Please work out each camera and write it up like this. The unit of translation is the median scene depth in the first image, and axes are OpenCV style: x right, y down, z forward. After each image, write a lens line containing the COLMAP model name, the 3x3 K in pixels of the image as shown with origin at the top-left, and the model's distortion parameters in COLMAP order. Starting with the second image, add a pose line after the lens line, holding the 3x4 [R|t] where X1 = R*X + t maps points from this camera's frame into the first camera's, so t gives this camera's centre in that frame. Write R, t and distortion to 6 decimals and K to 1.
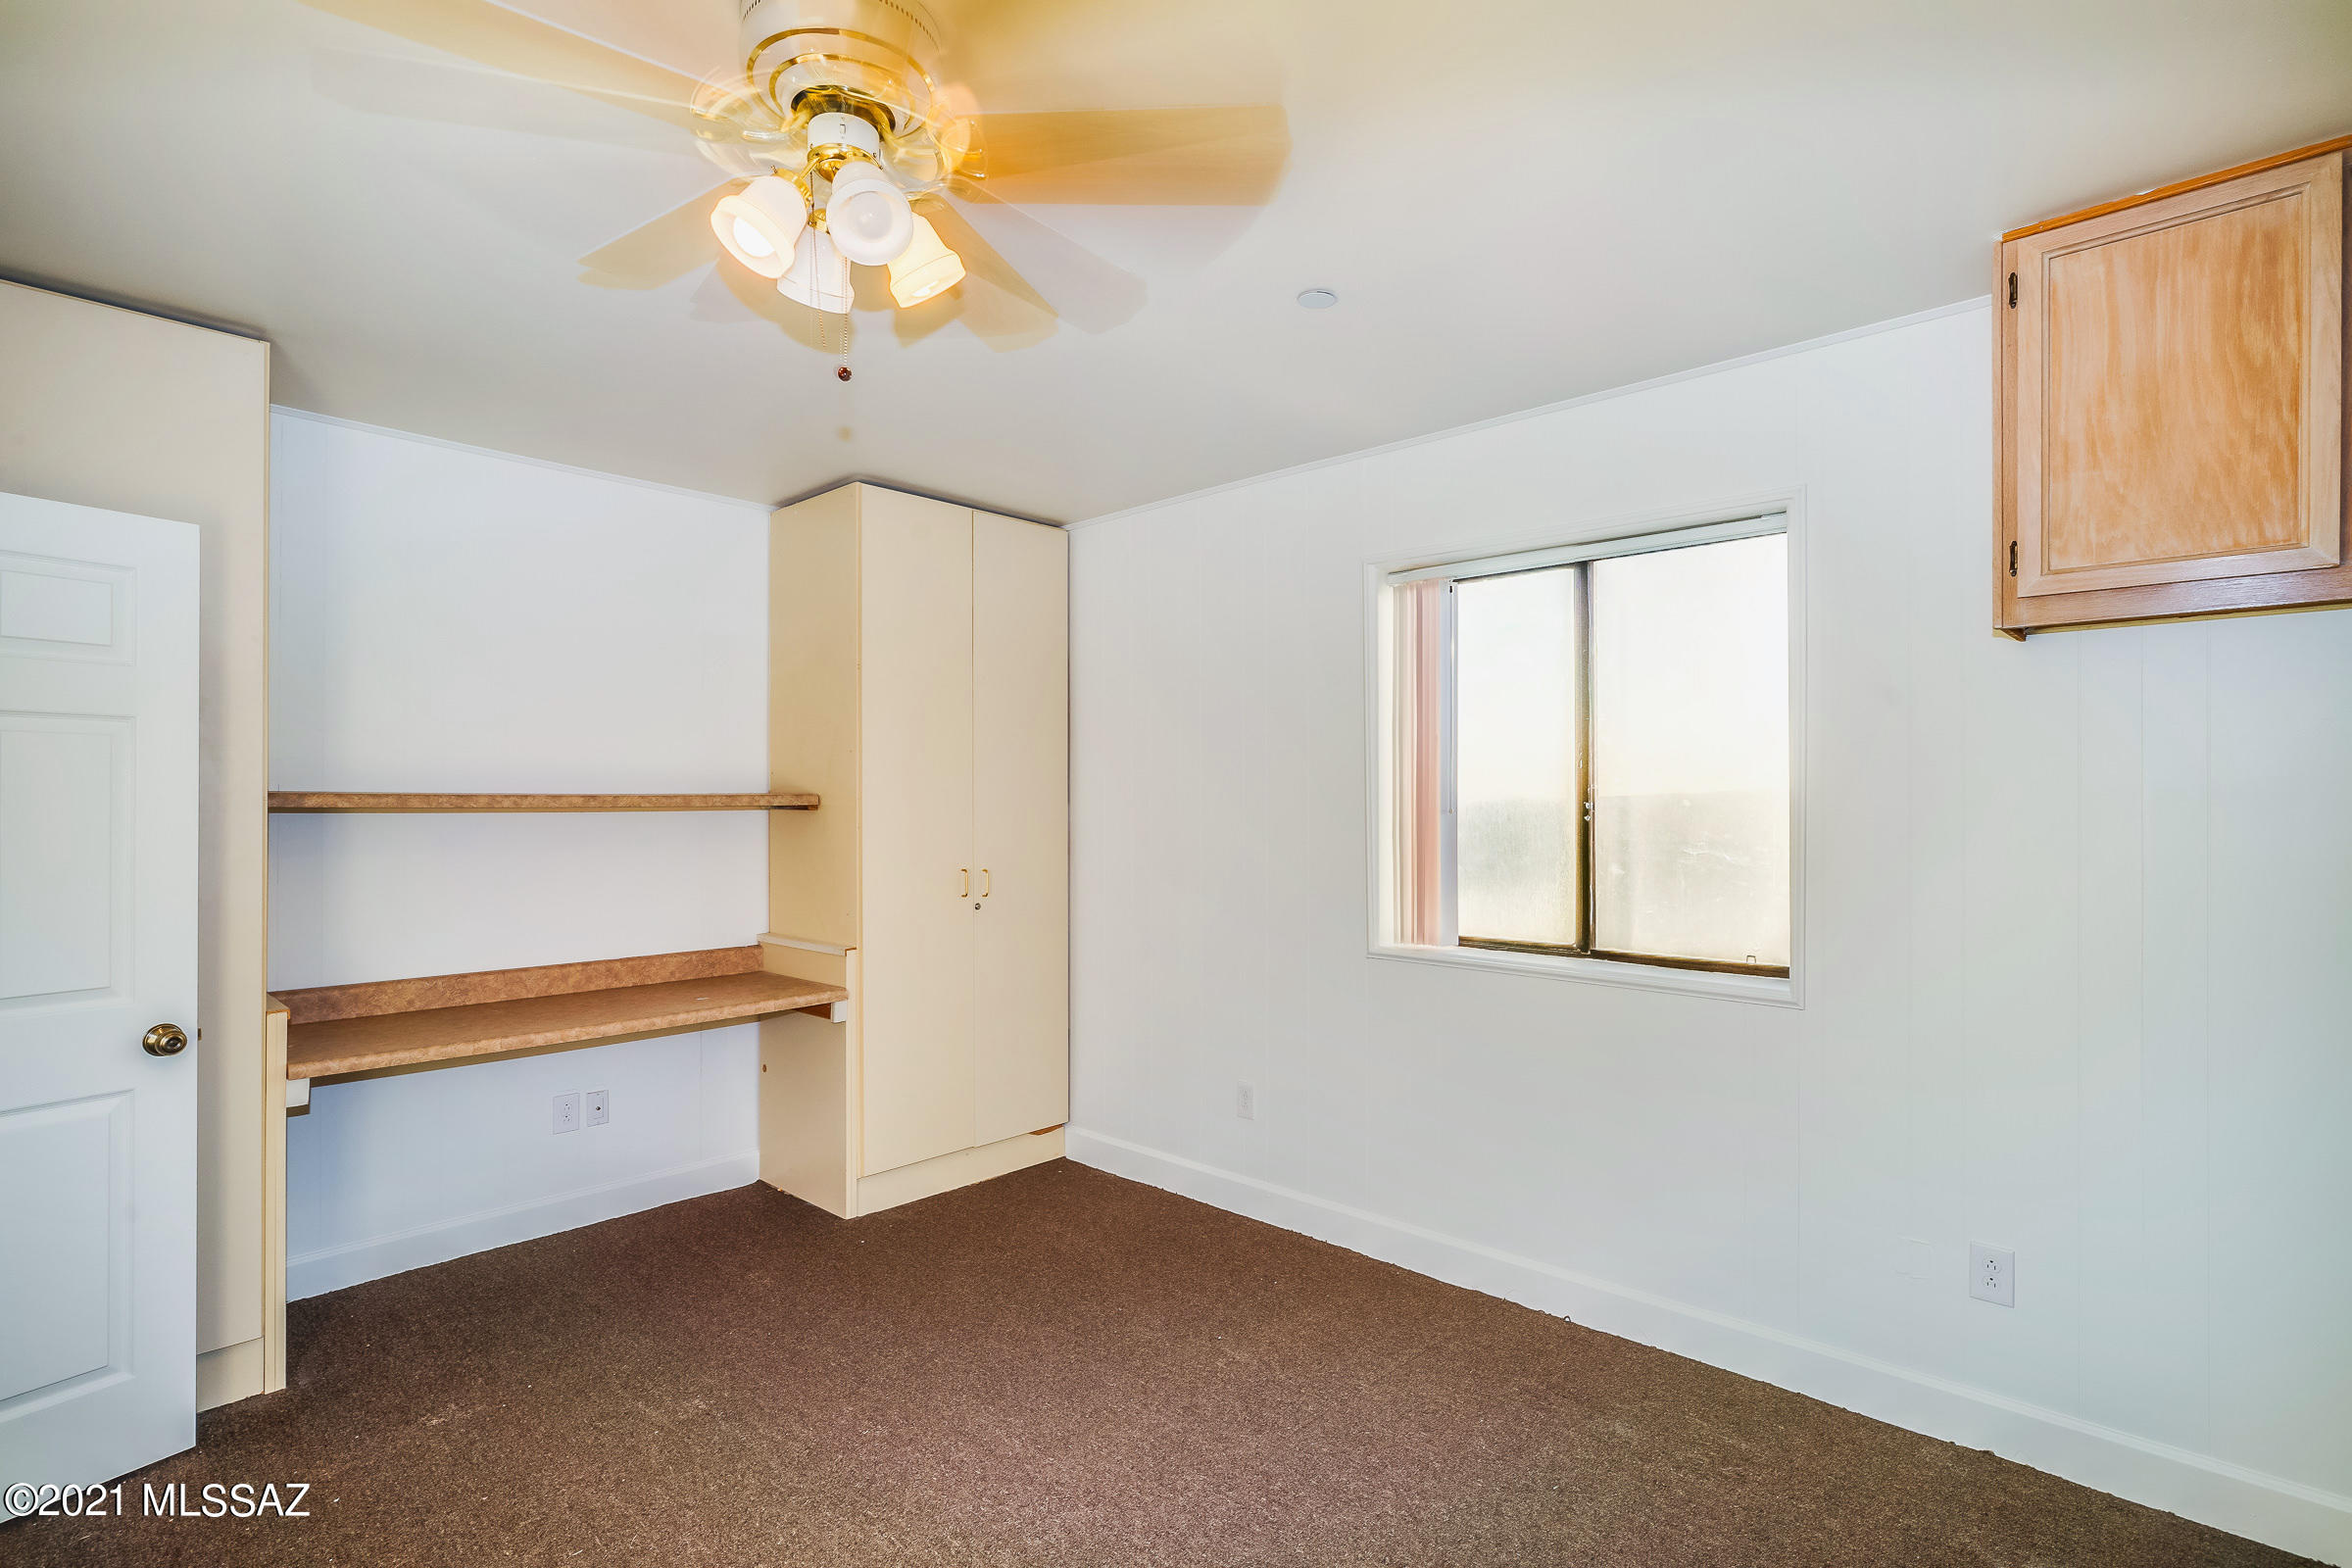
lens RADIAL K [[1143.6, 0, 1177.9], [0, 1143.6, 790.2], [0, 0, 1]] dist [0.000296, -0.000017]
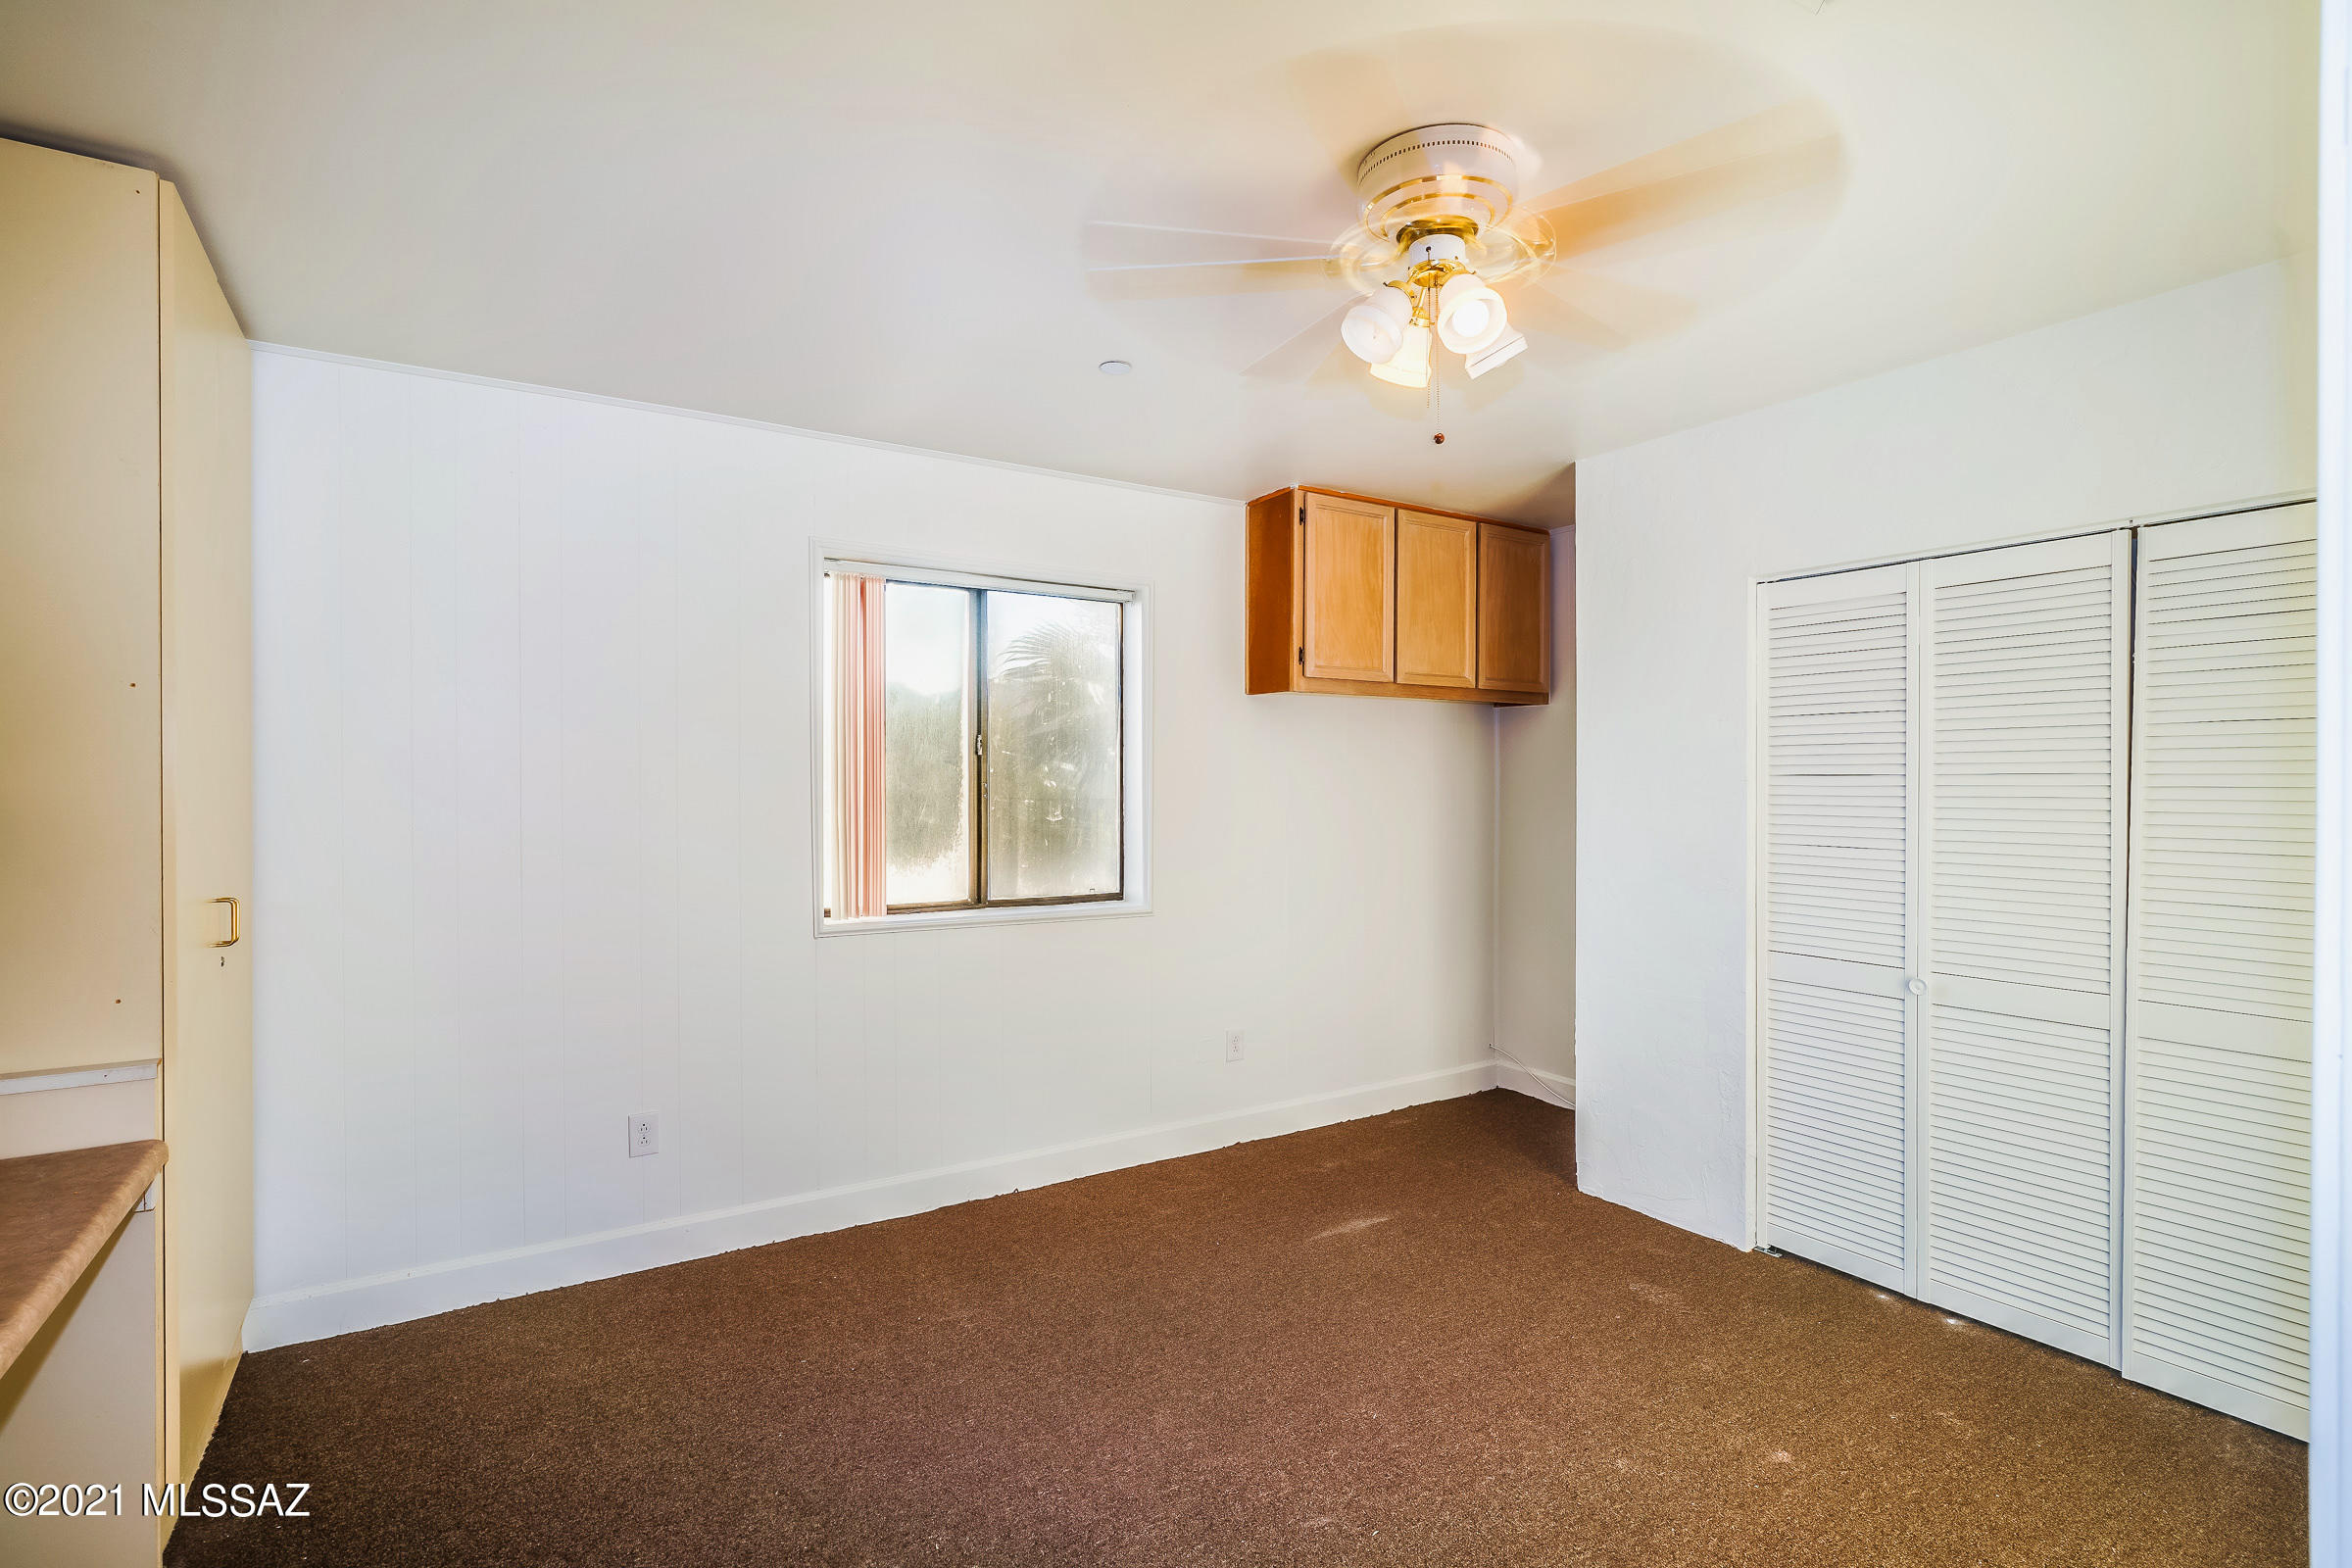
lens RADIAL K [[1143.6, 0, 1178.7], [0, 1143.6, 781.7], [0, 0, 1]] dist [0.000296, -0.000017]
pose [[0.242824, 0.001659, 0.970069, -0.798031], [-0.008886, 0.999960, 0.000514, 0.006349], [-0.970030, -0.008745, 0.242829, 0.491971]]
